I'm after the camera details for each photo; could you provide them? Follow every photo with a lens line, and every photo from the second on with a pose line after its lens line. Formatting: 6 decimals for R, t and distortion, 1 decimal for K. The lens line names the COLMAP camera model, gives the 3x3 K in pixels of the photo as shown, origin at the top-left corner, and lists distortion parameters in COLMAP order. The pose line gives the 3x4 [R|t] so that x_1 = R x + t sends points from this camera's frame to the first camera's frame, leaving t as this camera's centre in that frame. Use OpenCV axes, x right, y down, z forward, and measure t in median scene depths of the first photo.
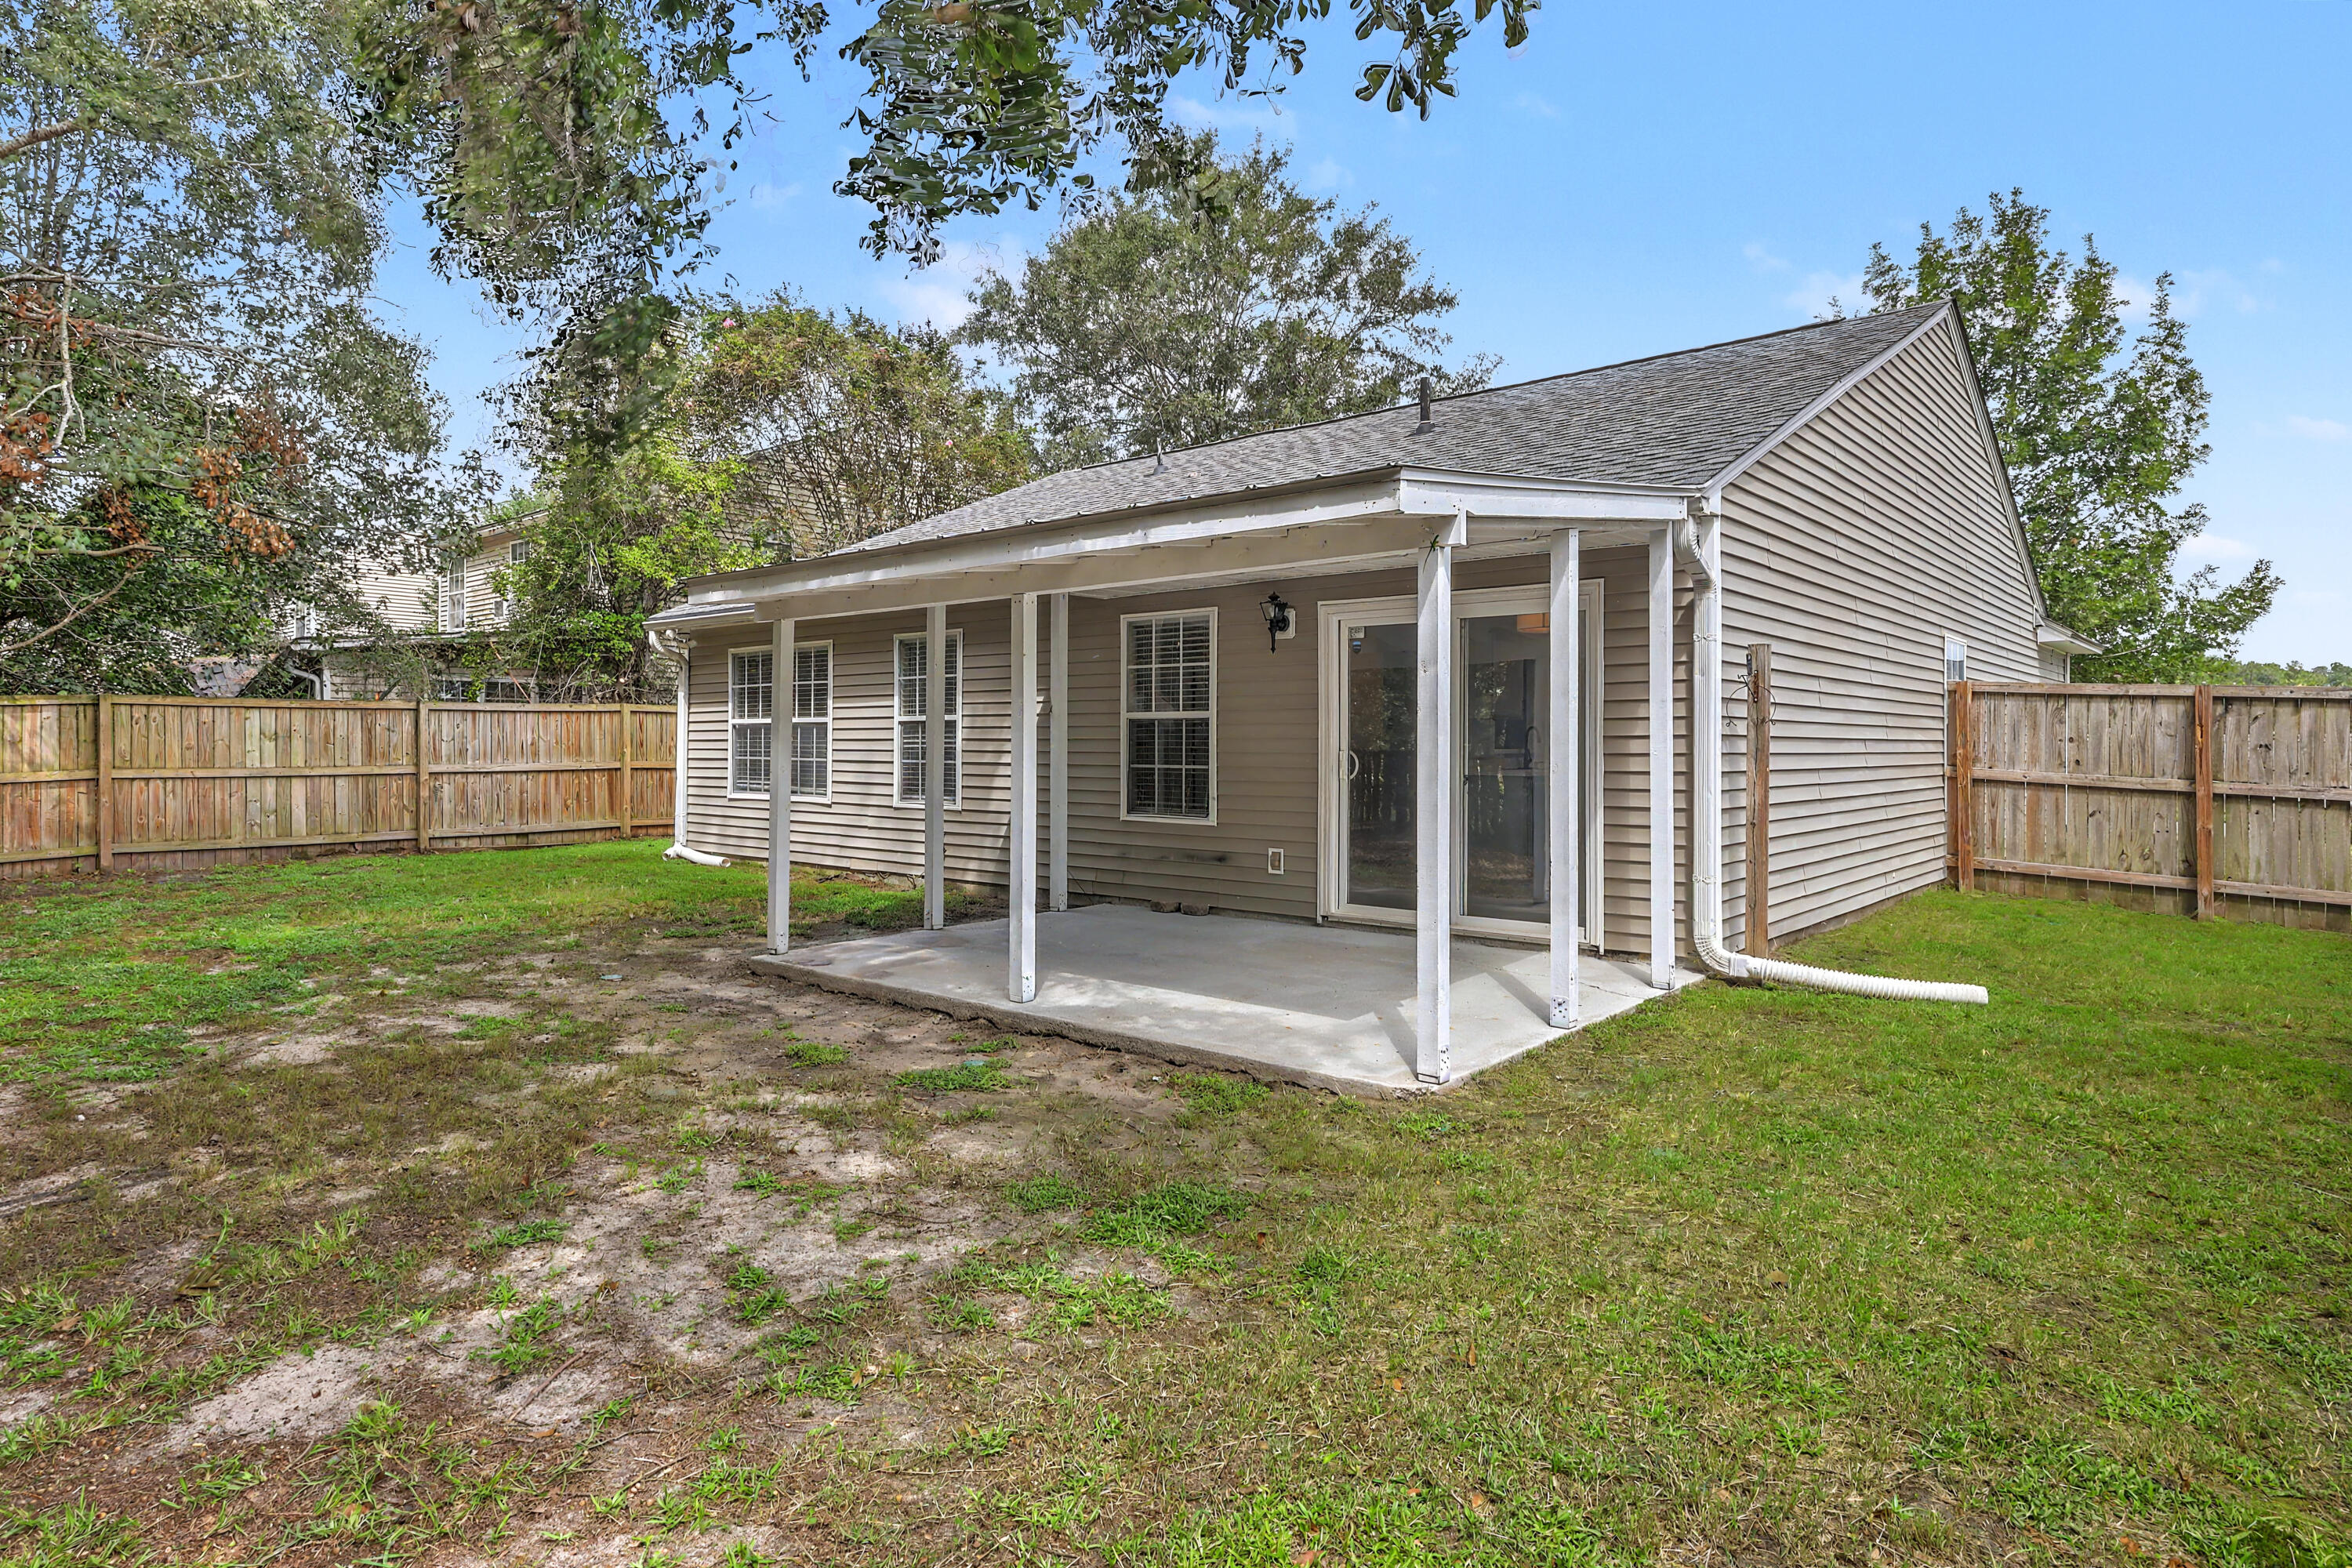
lens RADIAL K [[1309.8, 0, 1149.1], [0, 1309.8, 731.0], [0, 0, 1]] dist [0.004946, -0.000776]
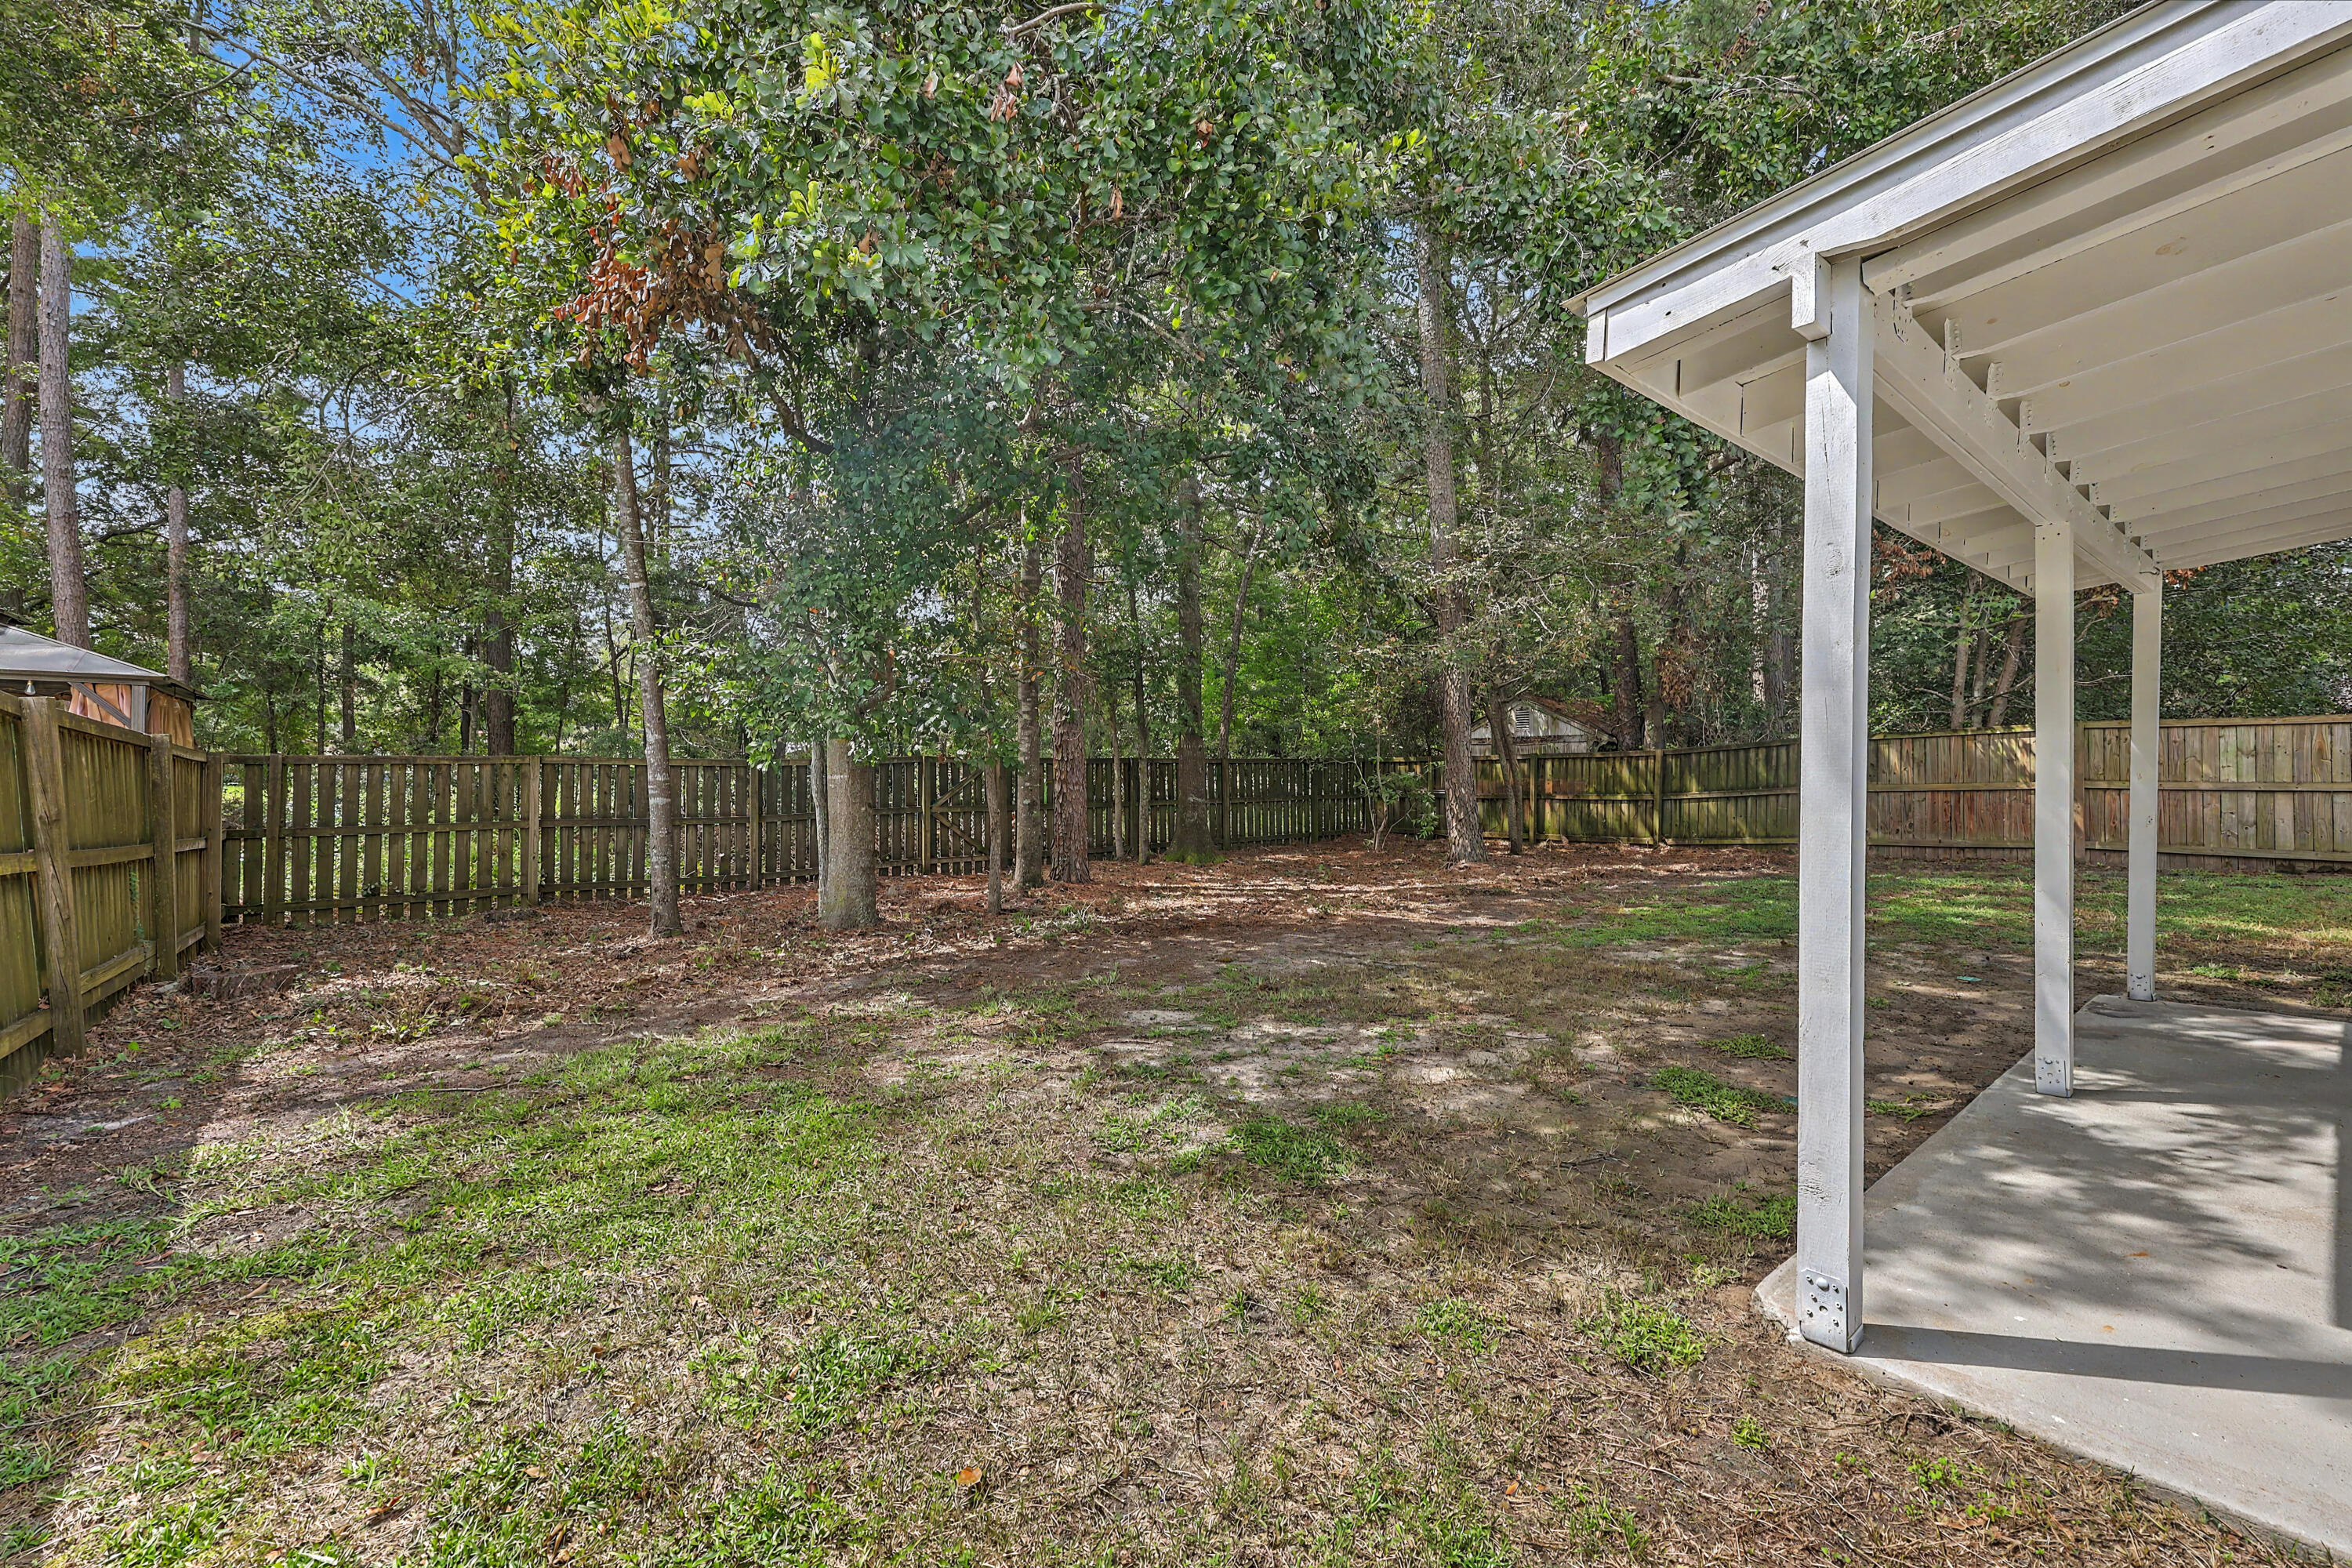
lens RADIAL K [[961.1, 0, 1189.3], [0, 961.1, 773.8], [0, 0, 1]] dist [0.000198, -0.000805]
pose [[-0.172249, 0.003244, -0.985048, 0.235669], [0.009985, 0.999949, 0.001547, 0.011530], [0.985003, -0.009569, -0.172273, 0.295689]]
